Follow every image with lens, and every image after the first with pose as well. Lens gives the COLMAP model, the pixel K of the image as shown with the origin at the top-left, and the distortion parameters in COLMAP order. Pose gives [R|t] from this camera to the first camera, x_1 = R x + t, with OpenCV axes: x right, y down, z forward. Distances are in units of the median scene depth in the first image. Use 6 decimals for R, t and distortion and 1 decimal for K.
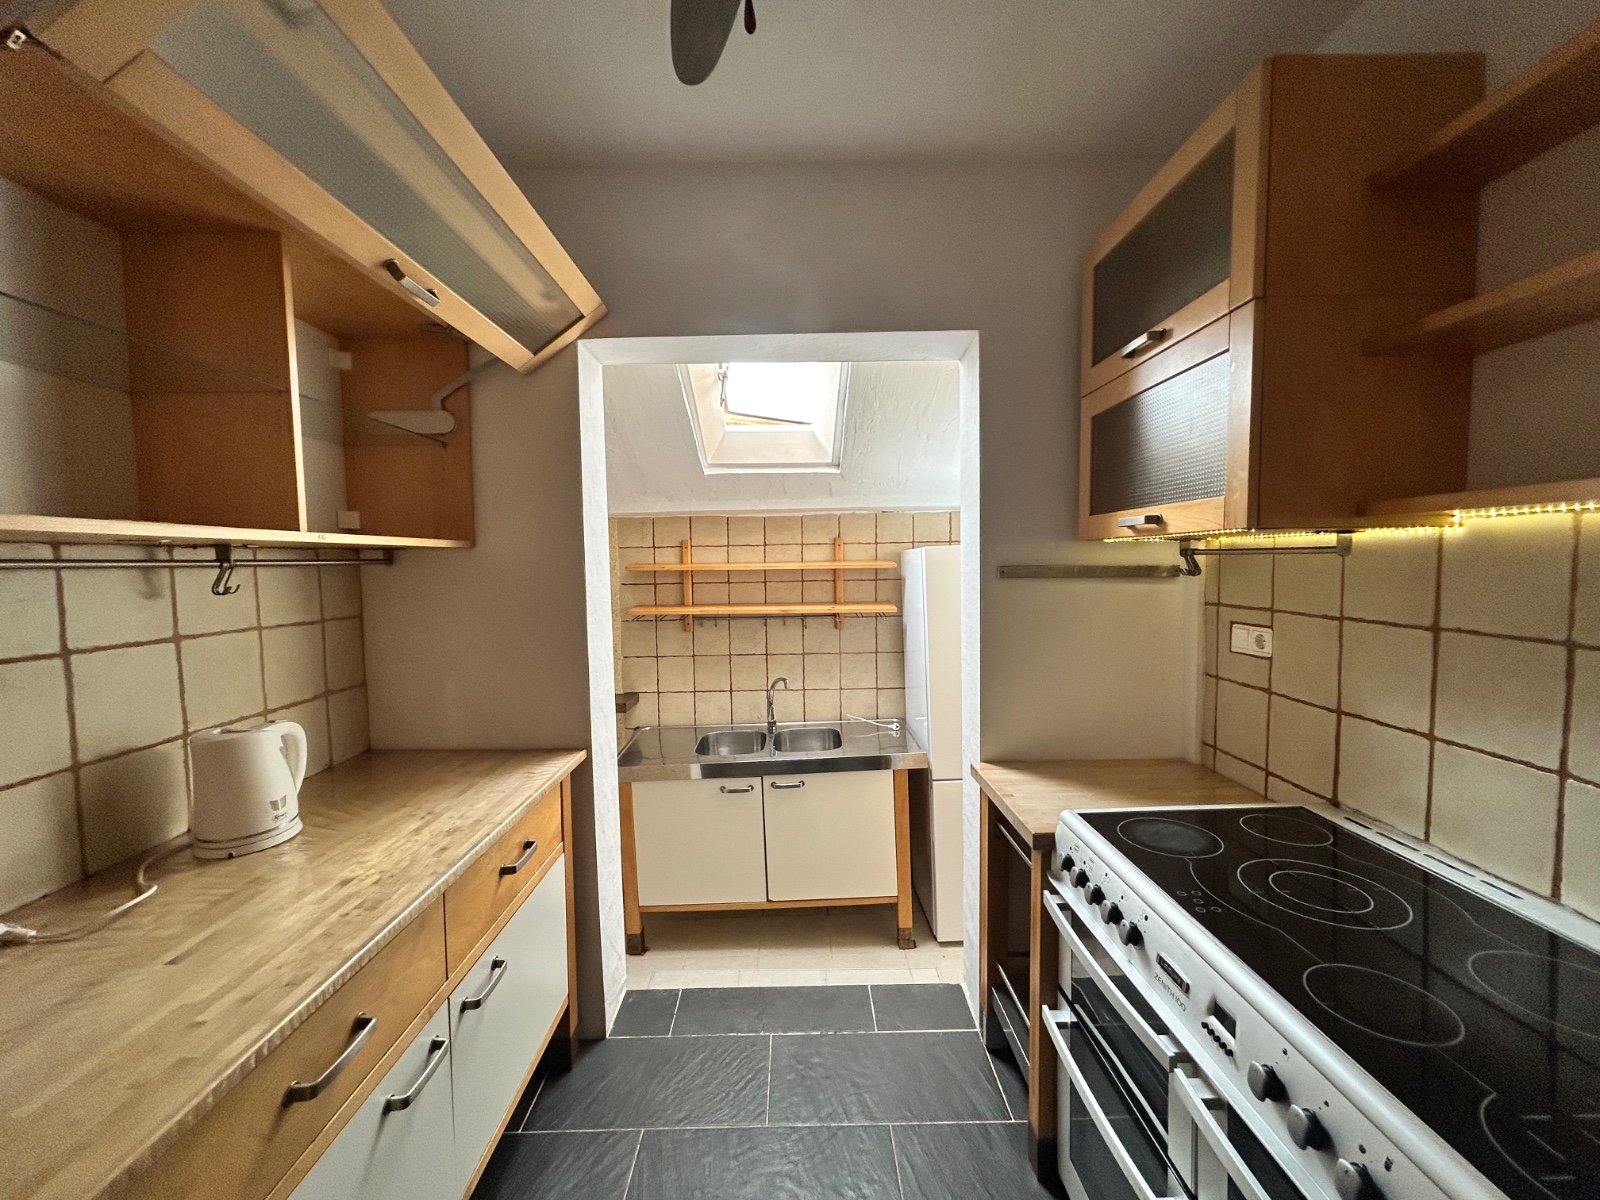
lens RADIAL K [[641.9, 0, 796.5], [0, 641.9, 599.1], [0, 0, 1]] dist [-0.000880, -0.000133]
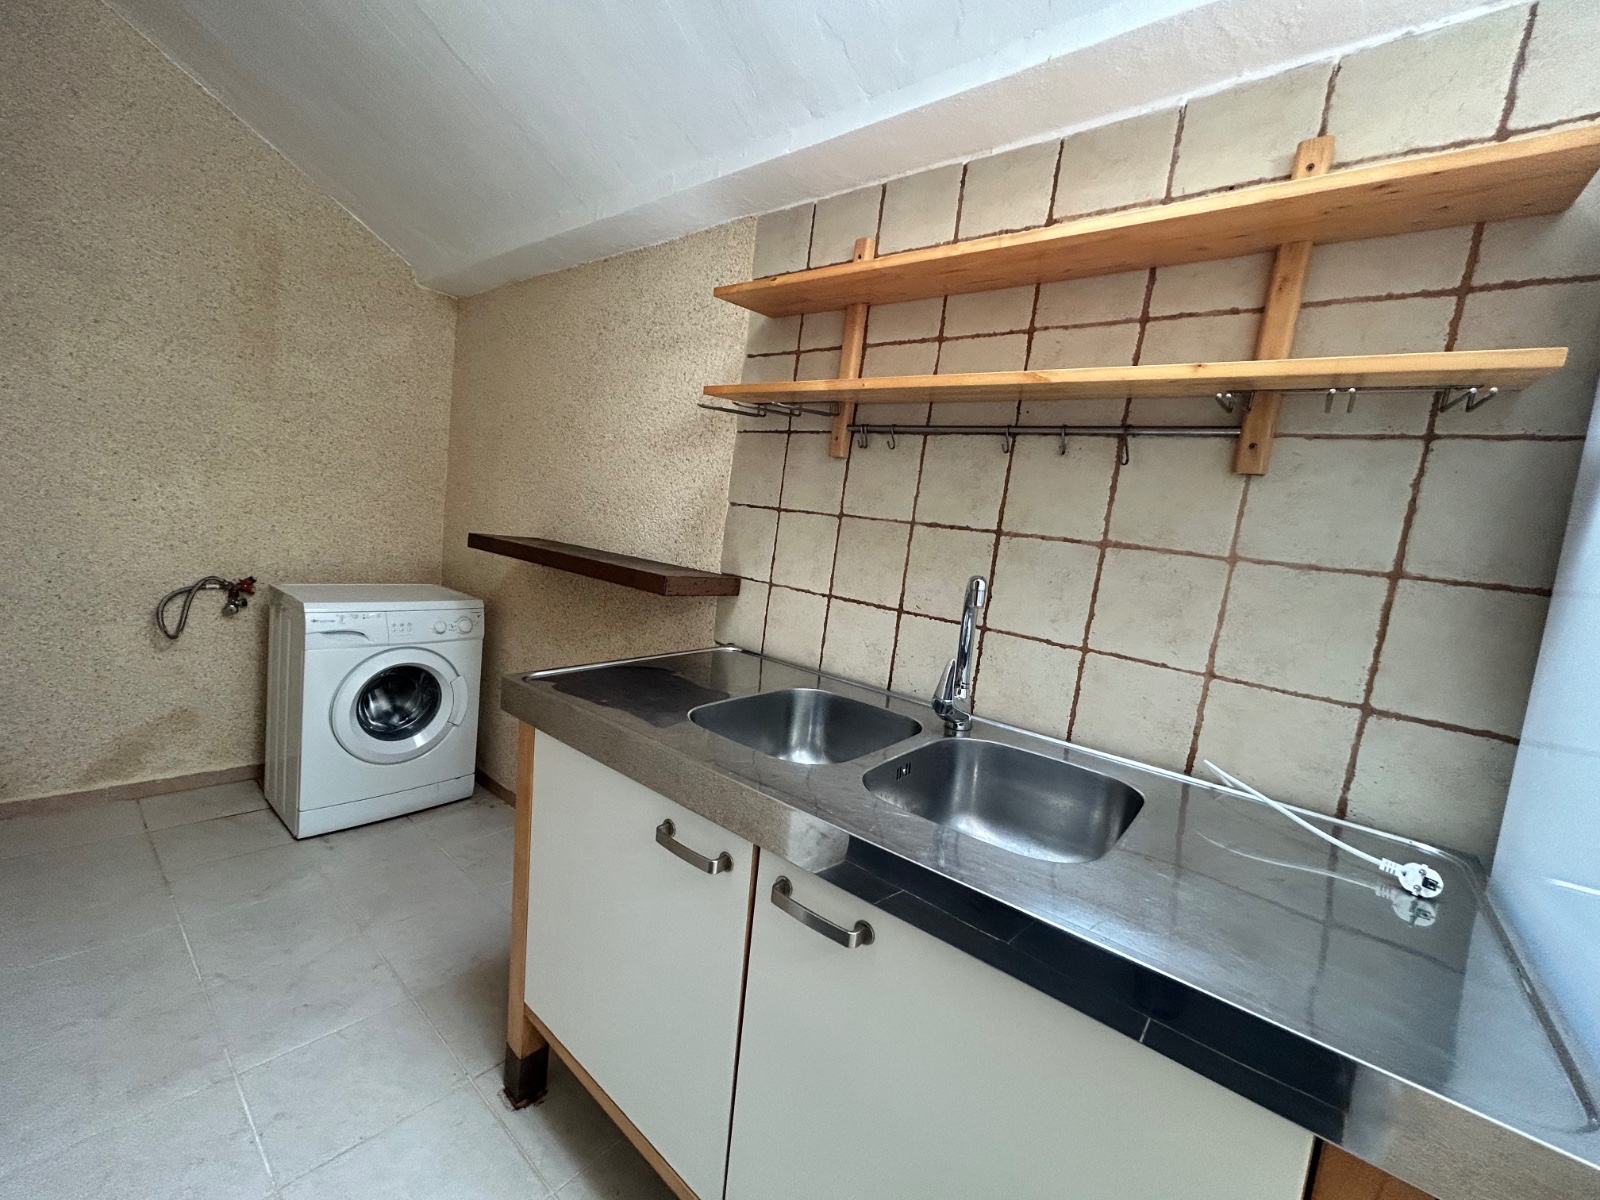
lens RADIAL K [[641.9, 0, 799.6], [0, 641.9, 596.9], [0, 0, 1]] dist [-0.000880, -0.000133]
pose [[0.761517, 0.185318, -0.621087, 0.123274], [-0.175422, 0.981419, 0.077747, 0.136510], [0.623954, 0.049747, 0.779876, 0.766001]]
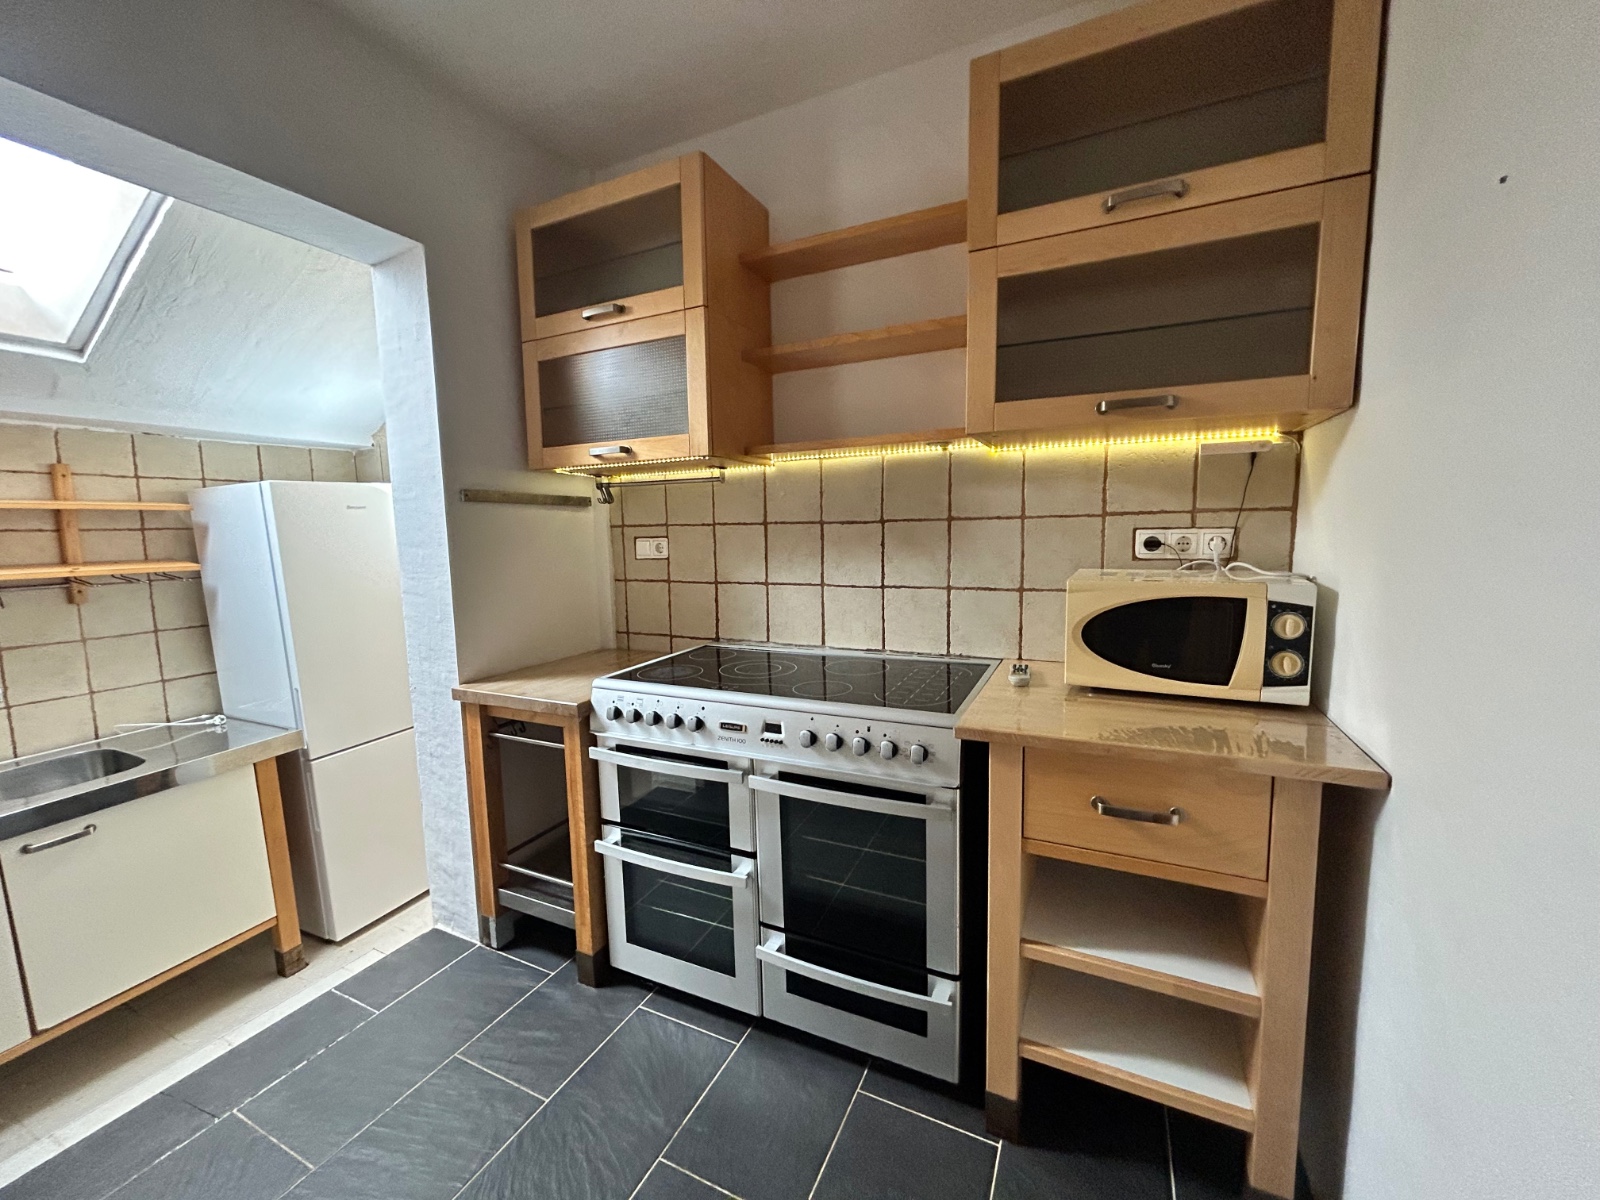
lens RADIAL K [[641.9, 0, 797.7], [0, 641.9, 598.8], [0, 0, 1]] dist [-0.000880, -0.000133]
pose [[0.436833, -0.090699, 0.894959, -0.239396], [0.067193, 0.995414, 0.068082, 0.055322], [-0.897030, 0.030395, 0.440924, 0.047376]]
